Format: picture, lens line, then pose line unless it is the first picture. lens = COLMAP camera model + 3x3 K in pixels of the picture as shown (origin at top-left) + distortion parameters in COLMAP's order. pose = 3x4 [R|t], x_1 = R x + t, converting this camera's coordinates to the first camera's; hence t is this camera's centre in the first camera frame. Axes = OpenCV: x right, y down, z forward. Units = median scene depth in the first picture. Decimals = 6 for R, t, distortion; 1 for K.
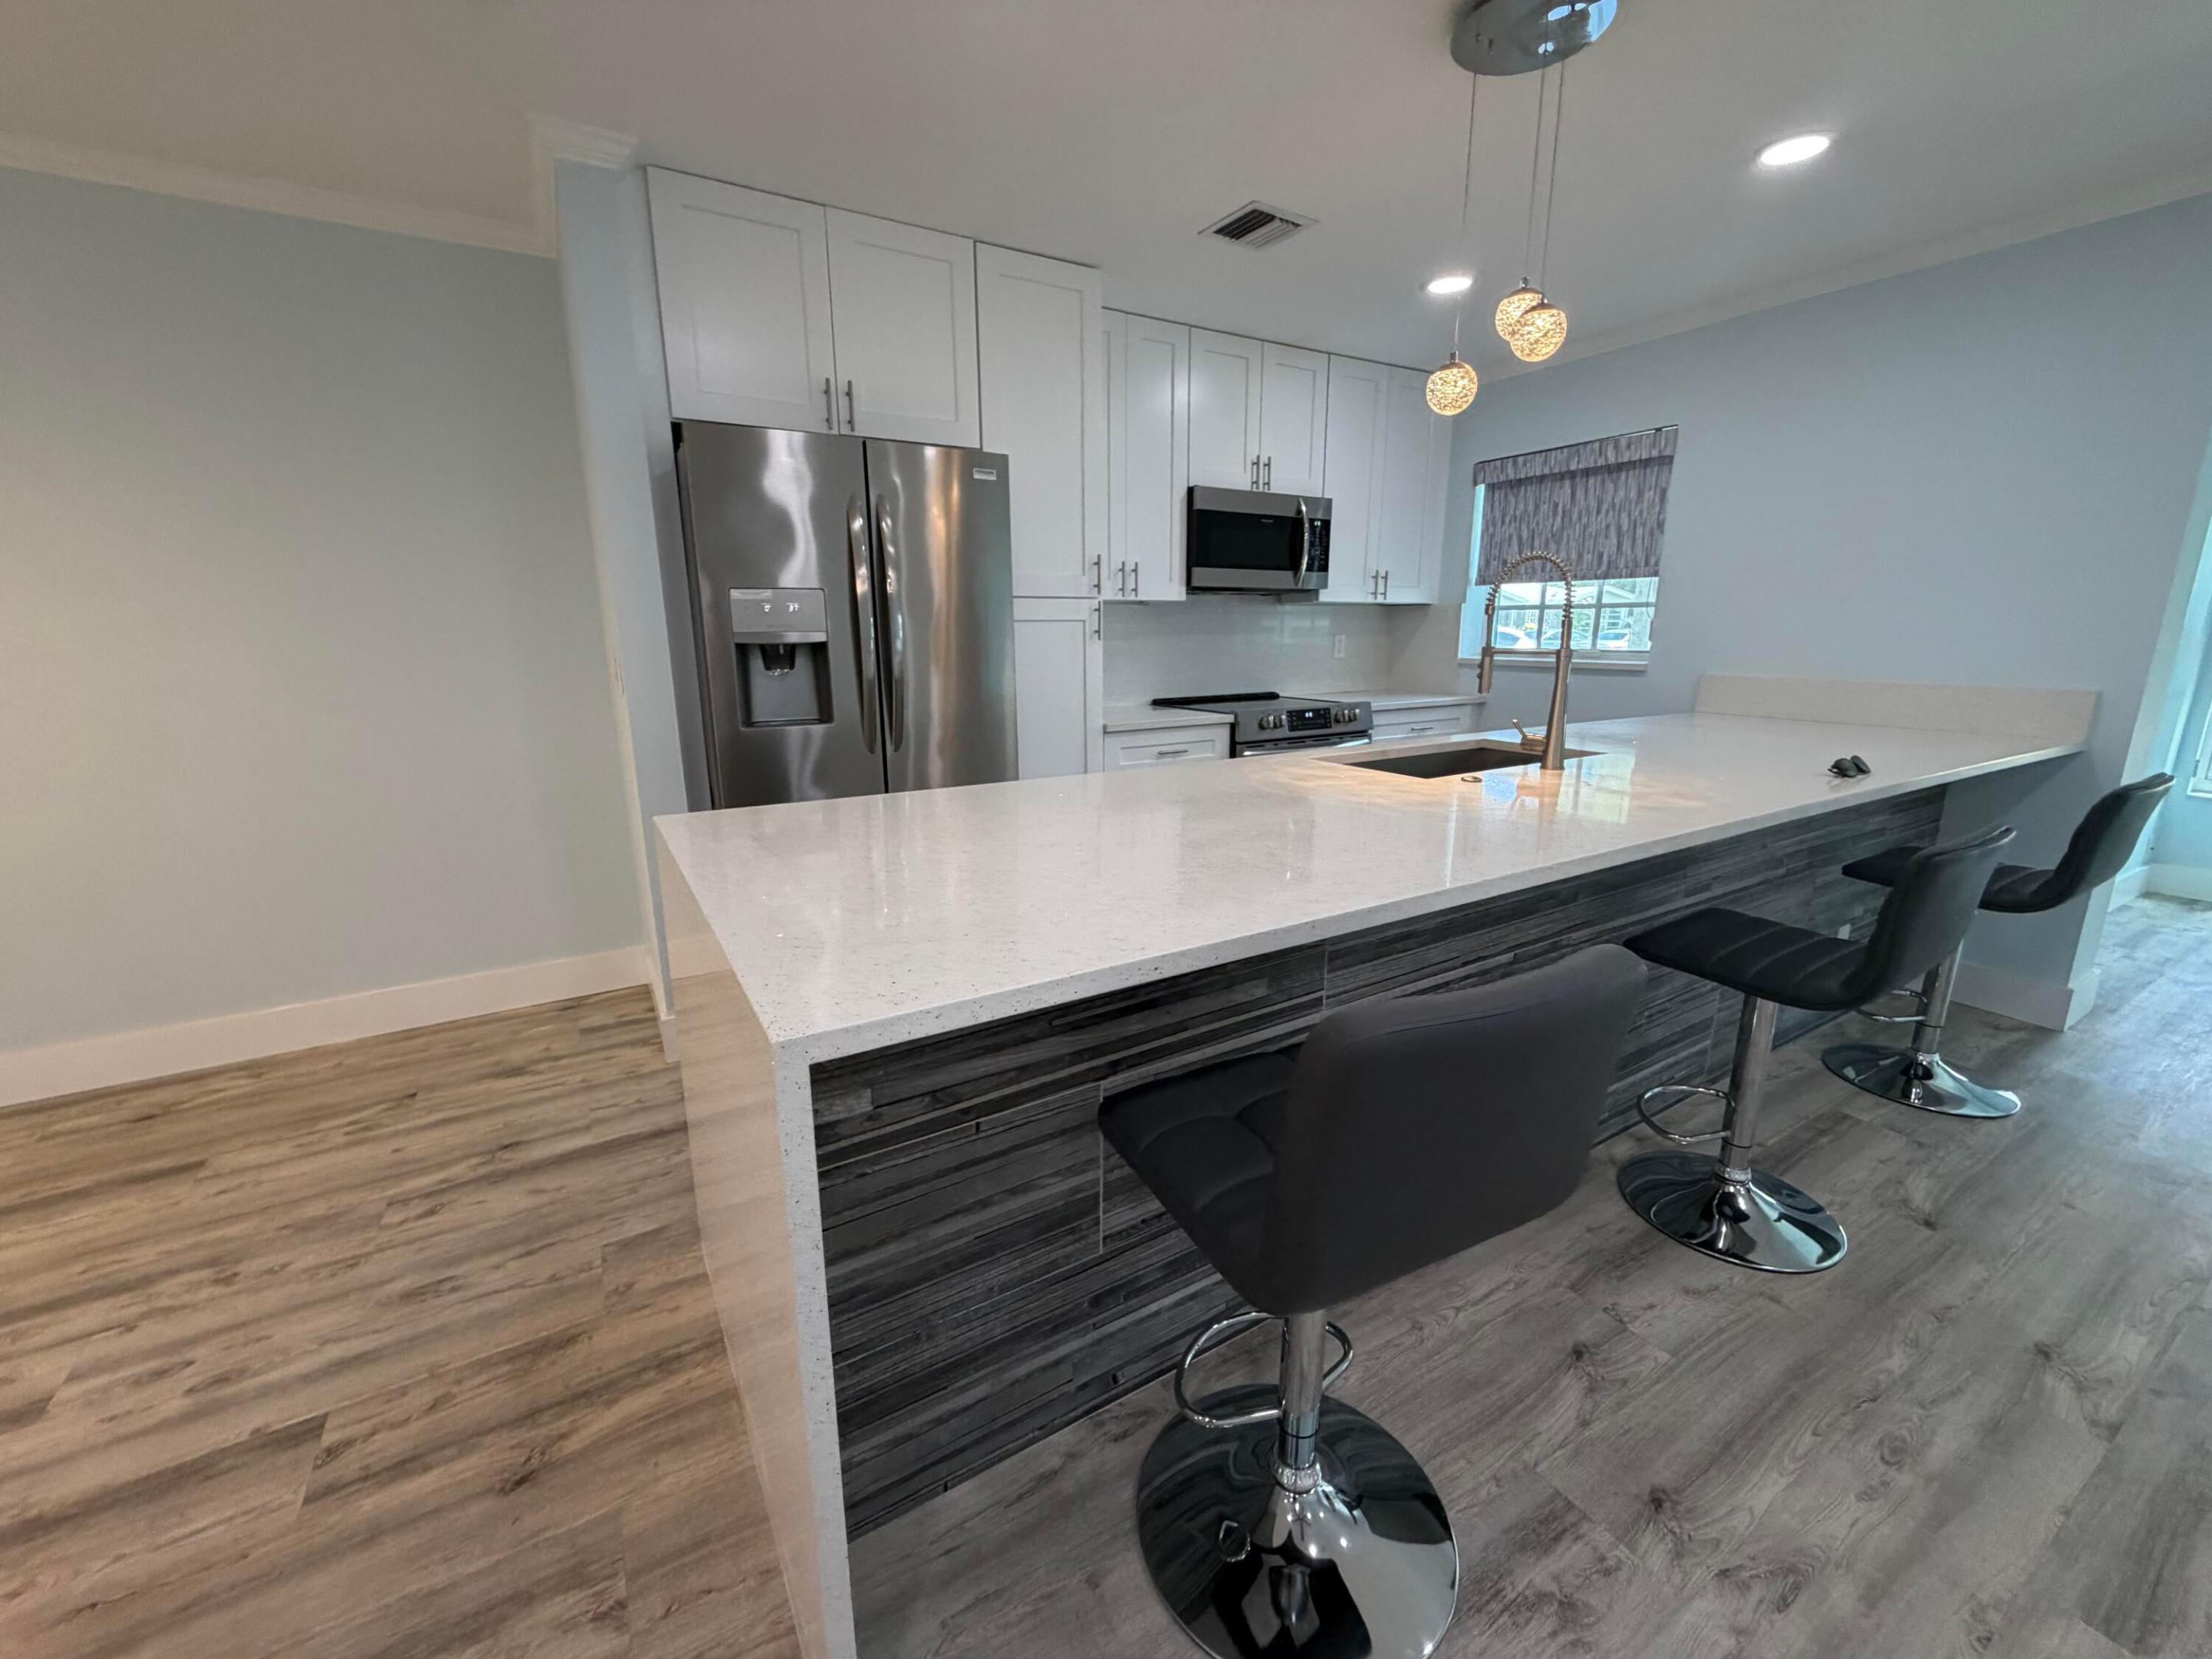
lens RADIAL K [[886.6, 0, 1111.6], [0, 886.6, 833.0], [0, 0, 1]] dist [0.000599, 0.000133]
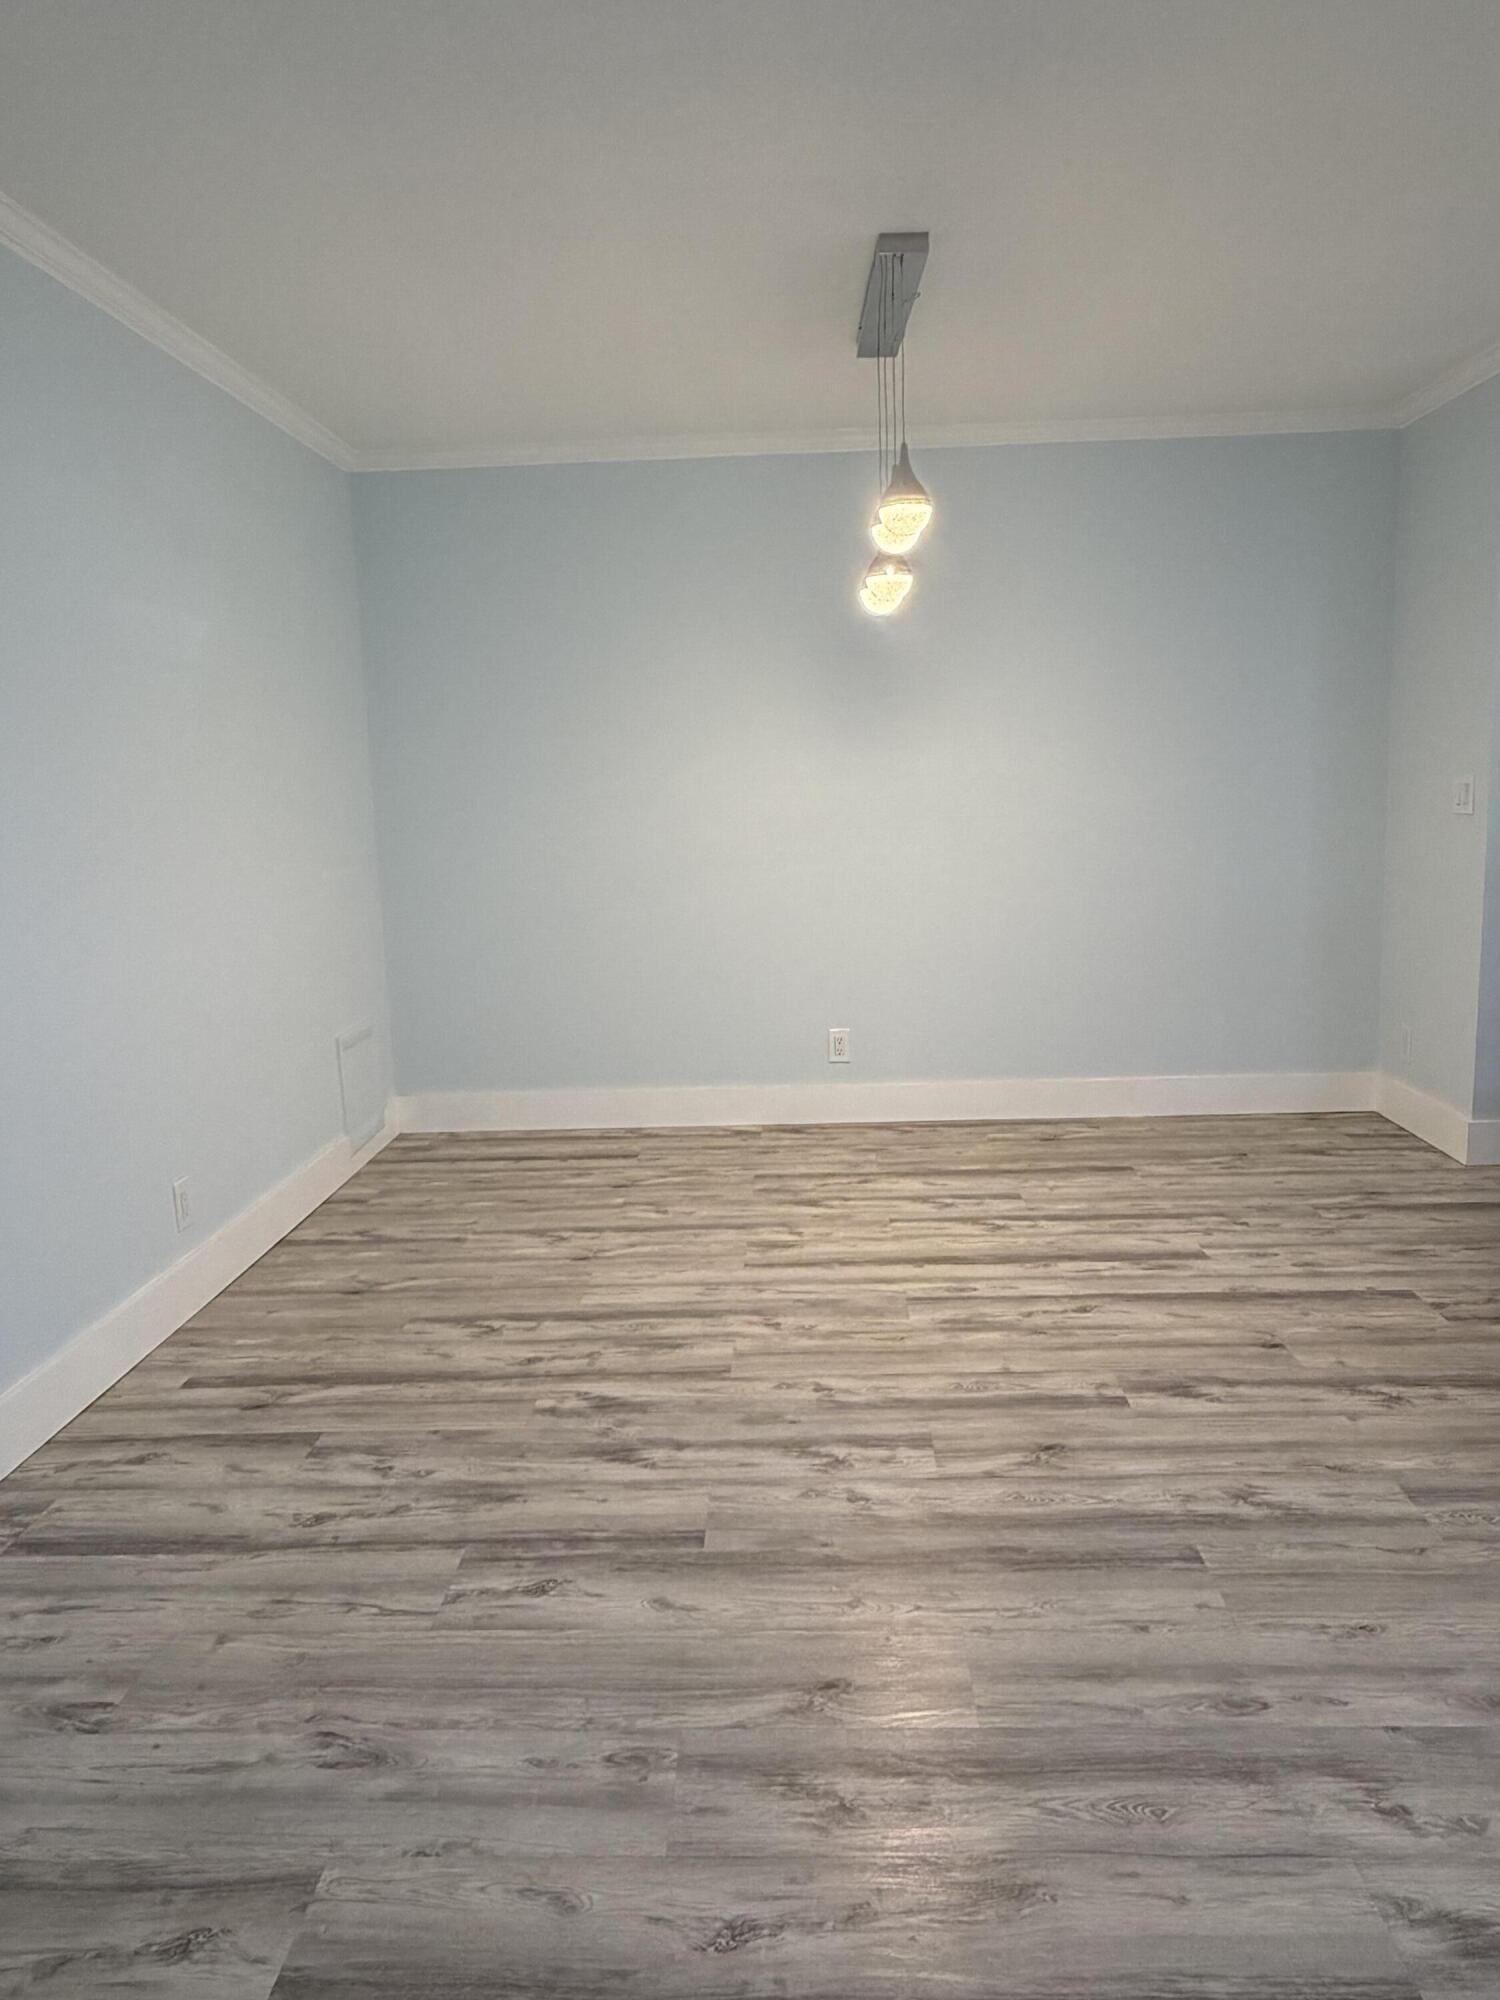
lens RADIAL K [[1336.4, 0, 747.7], [0, 1336.4, 1002.6], [0, 0, 1]] dist [0.009090, 0.002696]
pose [[0.829717, 0.081796, -0.552159, -0.336397], [-0.112195, 0.993455, -0.021423, 0.192881], [0.546793, 0.079724, 0.833464, -0.865731]]
